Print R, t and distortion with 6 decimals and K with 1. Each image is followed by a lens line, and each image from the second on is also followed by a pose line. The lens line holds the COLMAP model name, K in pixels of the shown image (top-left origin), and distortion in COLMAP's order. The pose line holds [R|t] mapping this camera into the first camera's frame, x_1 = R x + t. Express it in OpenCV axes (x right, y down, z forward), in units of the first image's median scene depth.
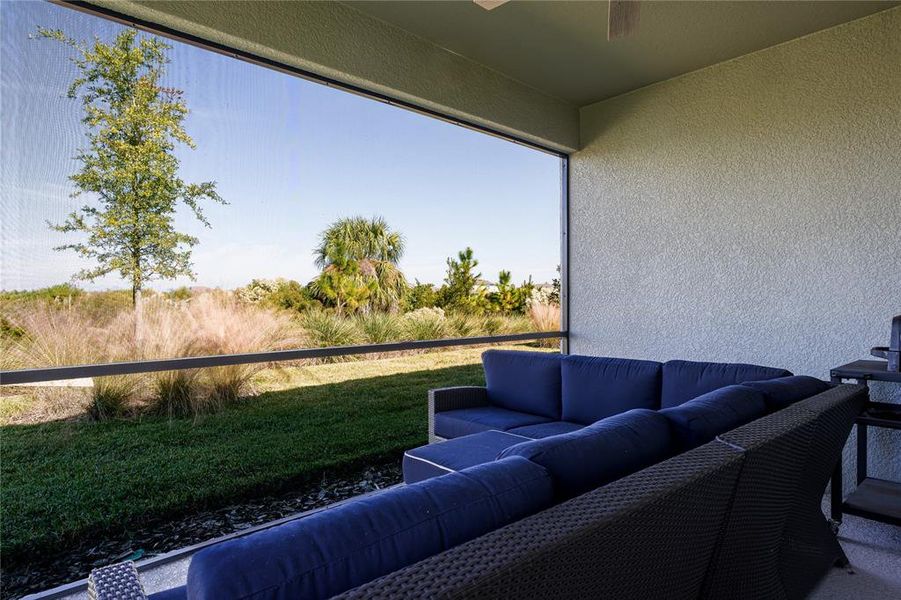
lens RADIAL K [[502.8, 0, 449.8], [0, 502.8, 300.3], [0, 0, 1]] dist [-0.004825, -0.000189]
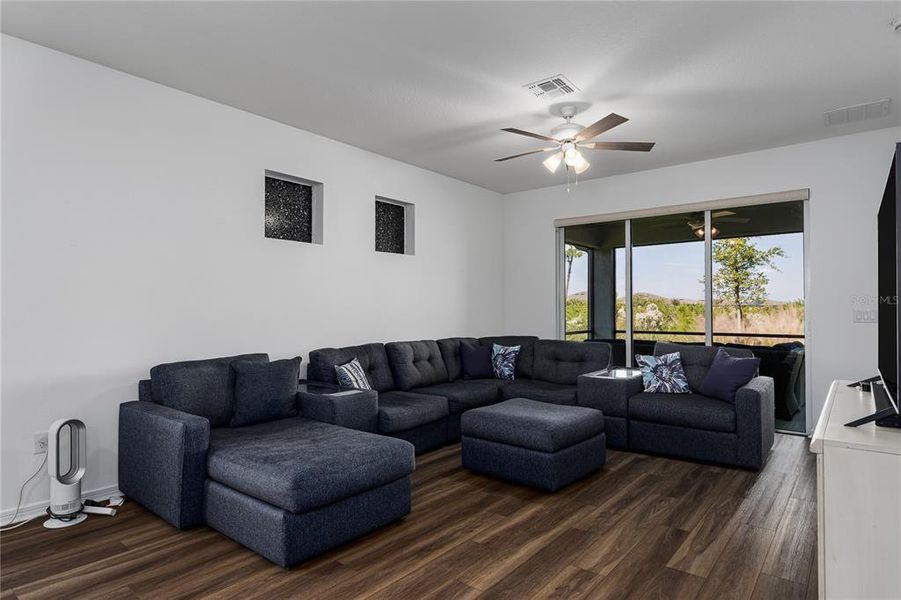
lens RADIAL K [[502.8, 0, 450.1], [0, 502.8, 303.5], [0, 0, 1]] dist [-0.004825, -0.000189]
pose [[0.185035, -0.009055, -0.982690, 1.040298], [-0.004943, 0.999936, -0.010145, -0.013960], [0.982720, 0.006734, 0.184978, -0.452520]]
